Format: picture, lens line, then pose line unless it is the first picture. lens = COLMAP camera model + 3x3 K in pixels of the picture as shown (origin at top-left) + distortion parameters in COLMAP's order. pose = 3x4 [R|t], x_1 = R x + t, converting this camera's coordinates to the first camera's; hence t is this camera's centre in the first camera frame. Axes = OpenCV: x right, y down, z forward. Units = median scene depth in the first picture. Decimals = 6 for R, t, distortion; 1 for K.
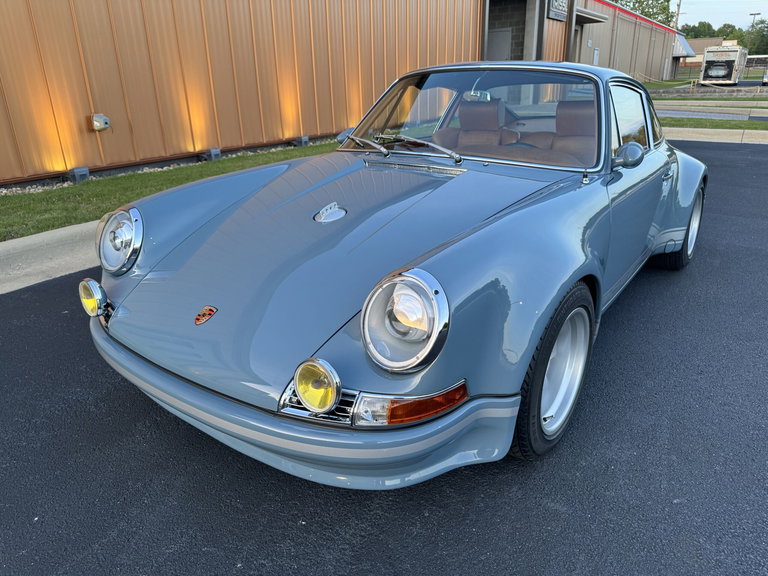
lens RADIAL K [[542.3, 0, 384.5], [0, 542.3, 287.7], [0, 0, 1]] dist [0.046840, -0.070103]
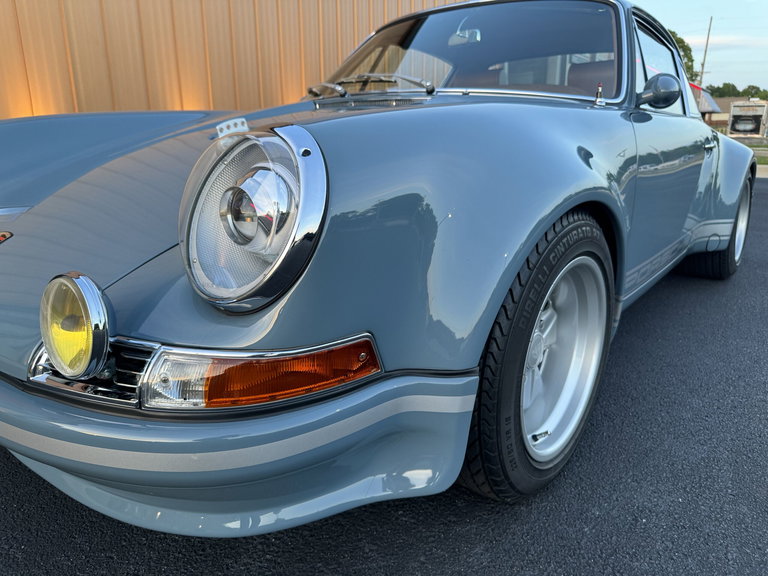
lens RADIAL K [[546.6, 0, 384.0], [0, 546.6, 288.0], [0, 0, 1]] dist [0.018779, -0.026615]
pose [[0.998797, 0.029661, -0.039036, 0.146015], [-0.033037, 0.995494, -0.088885, 0.136660], [0.036224, 0.090068, 0.995277, 0.363479]]
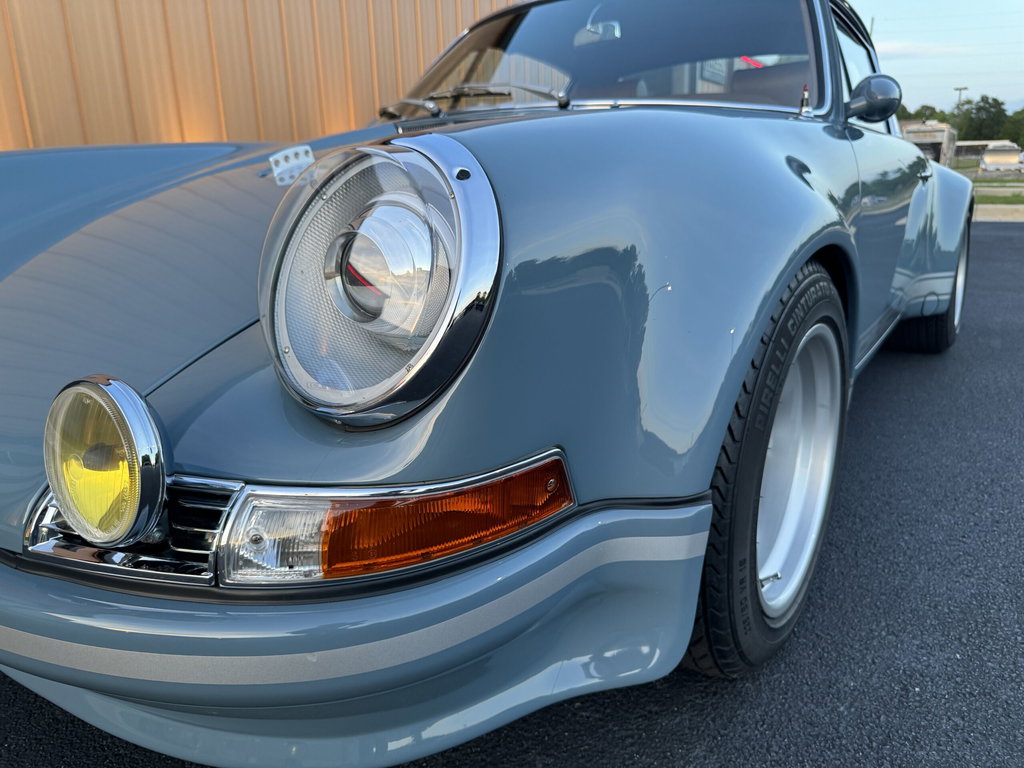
lens RADIAL K [[732.7, 0, 517.5], [0, 732.7, 386.4], [0, 0, 1]] dist [0.004287, -0.010007]
pose [[0.999322, -0.017279, 0.032520, 0.084588], [0.020088, 0.995906, -0.088138, 0.135173], [-0.030864, 0.088732, 0.995577, 0.413608]]
